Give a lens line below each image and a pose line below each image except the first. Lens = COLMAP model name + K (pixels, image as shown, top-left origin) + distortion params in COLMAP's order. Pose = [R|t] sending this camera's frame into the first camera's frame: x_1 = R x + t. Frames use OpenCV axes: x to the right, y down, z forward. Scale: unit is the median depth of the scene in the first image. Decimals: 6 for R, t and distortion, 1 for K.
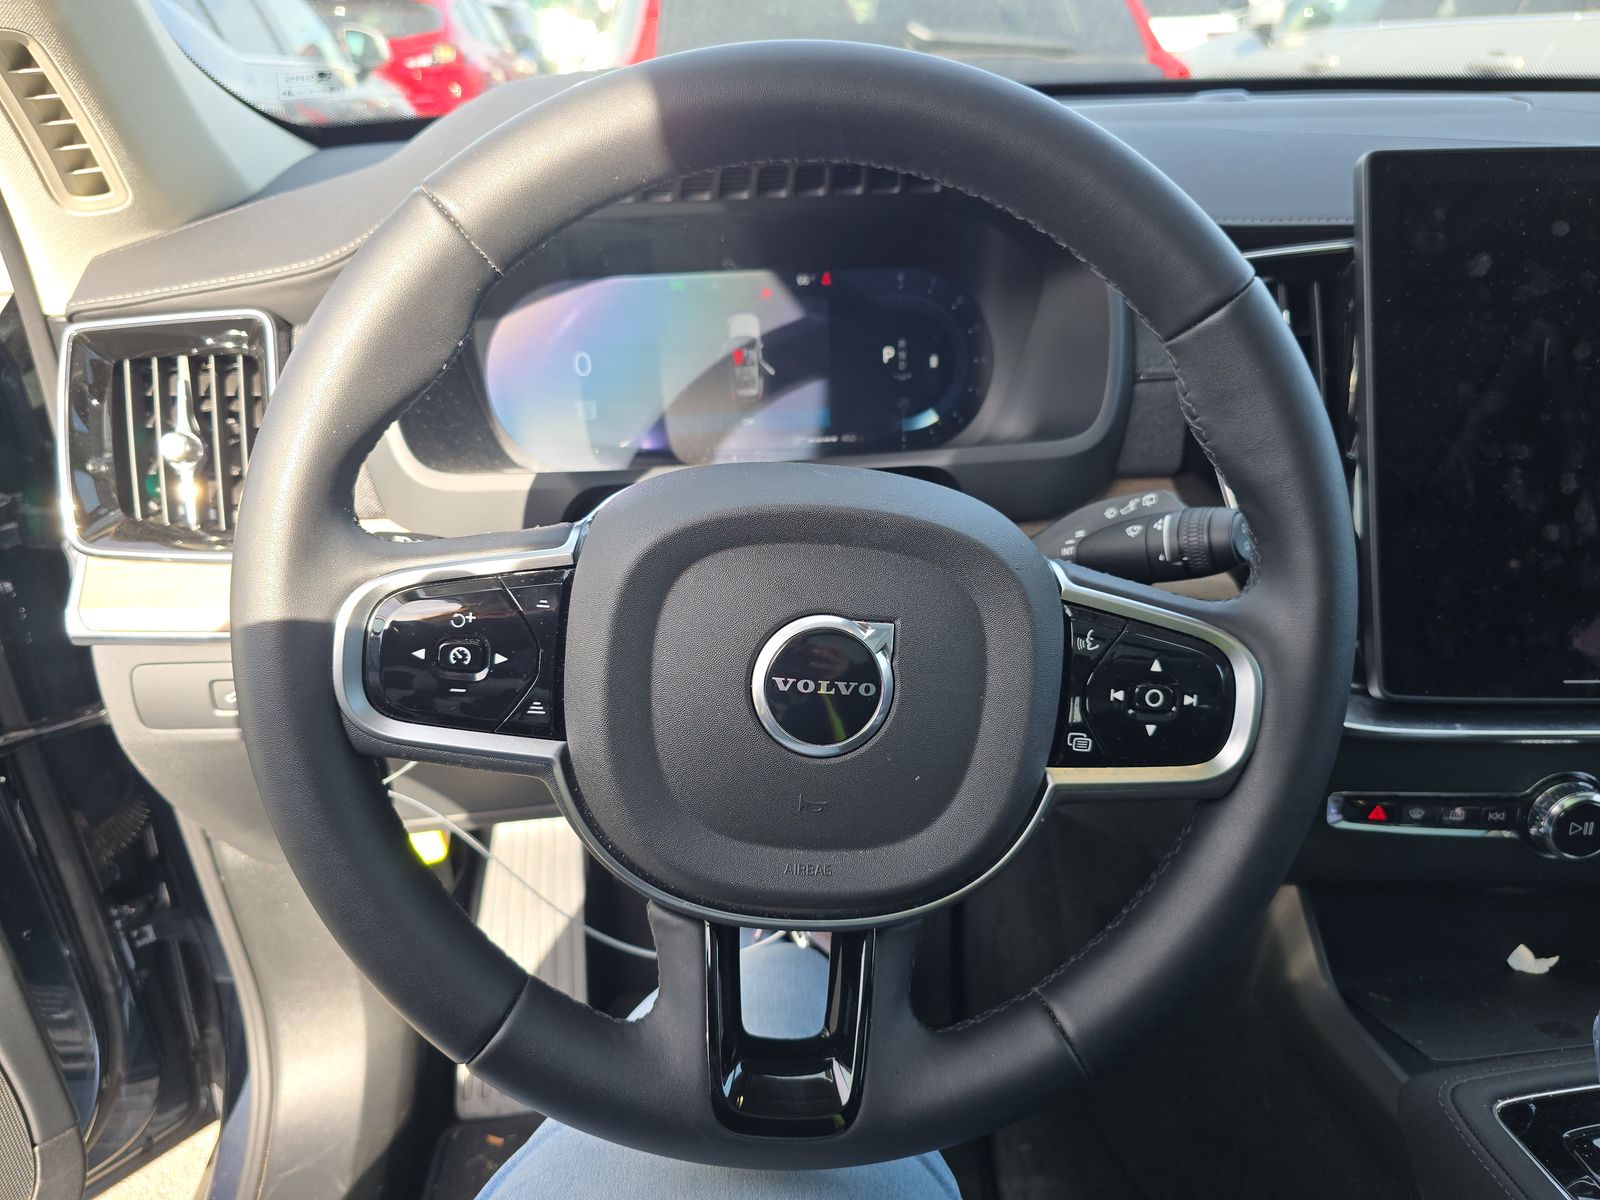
lens RADIAL K [[1120.9, 0, 785.8], [0, 1120.9, 594.7], [0, 0, 1]] dist [0.022638, -0.026243]
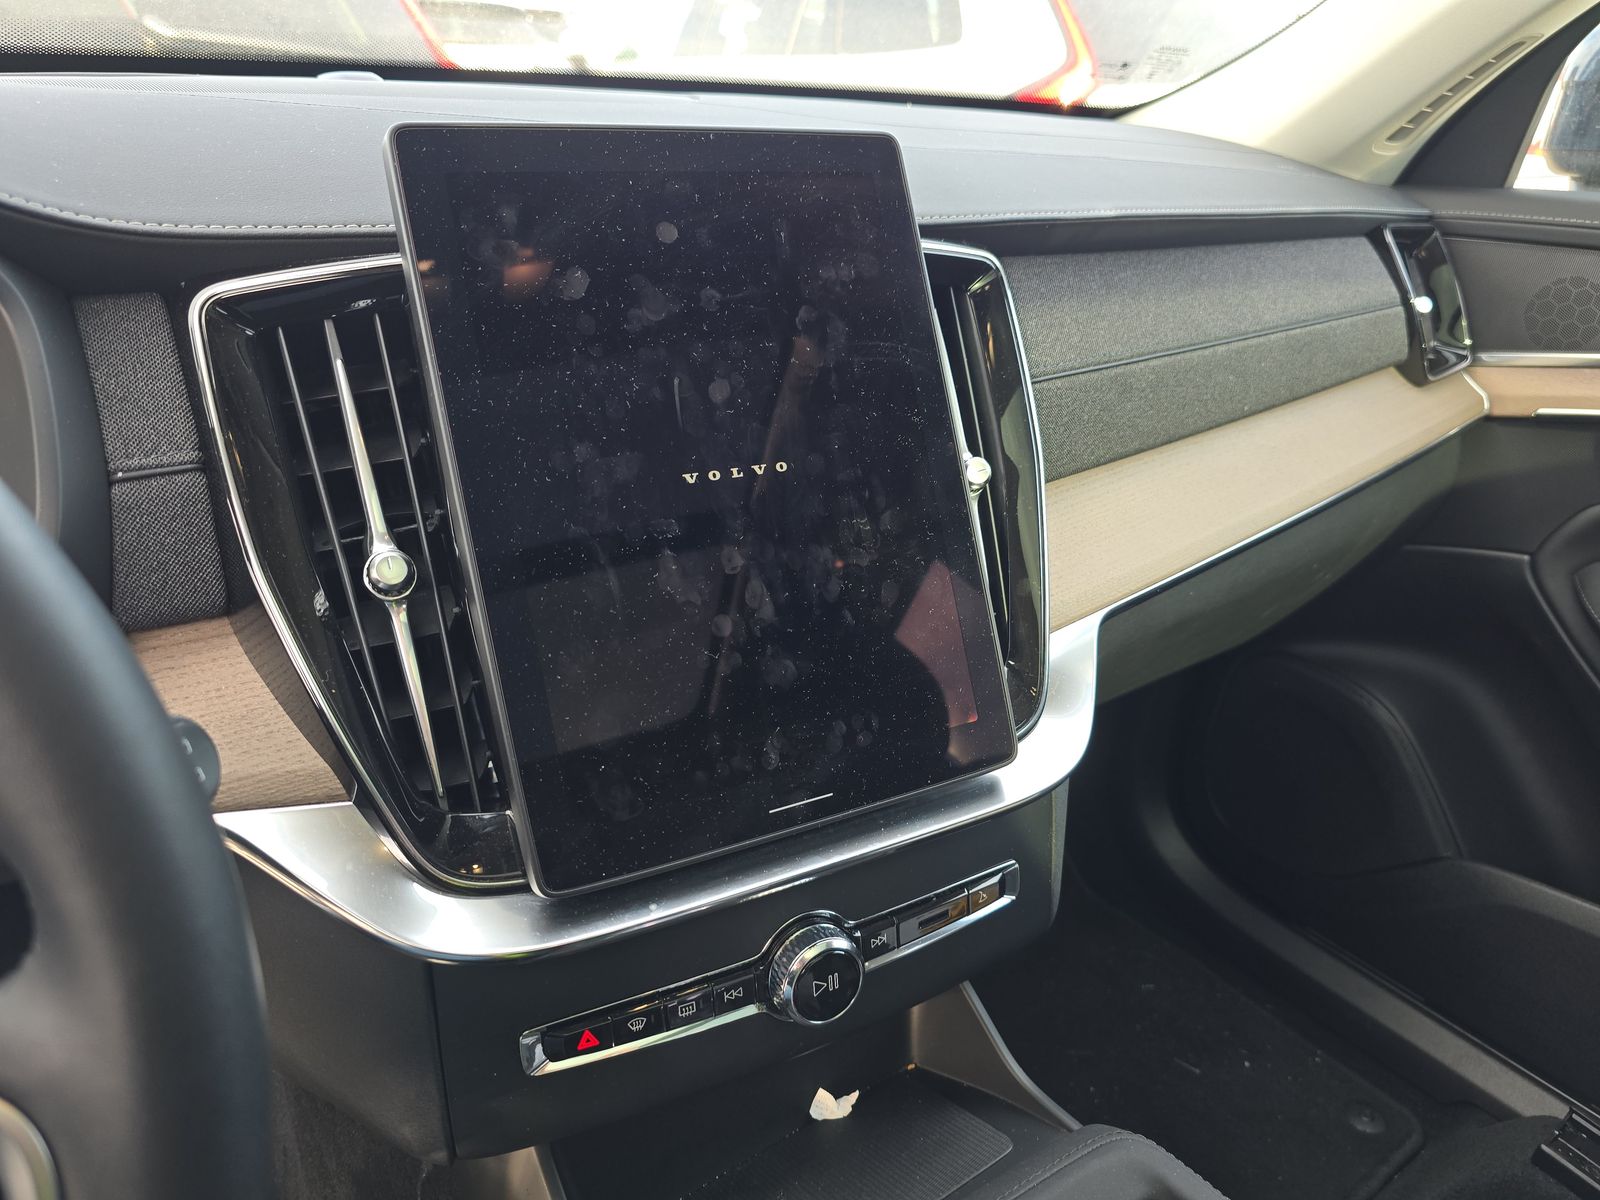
lens RADIAL K [[1120.9, 0, 805.0], [0, 1120.9, 600.6], [0, 0, 1]] dist [0.022638, -0.026243]
pose [[0.868285, -0.160481, 0.469390, 0.367320], [0.169334, 0.985276, 0.023622, -0.080169], [-0.466269, 0.058973, 0.882675, 0.292456]]
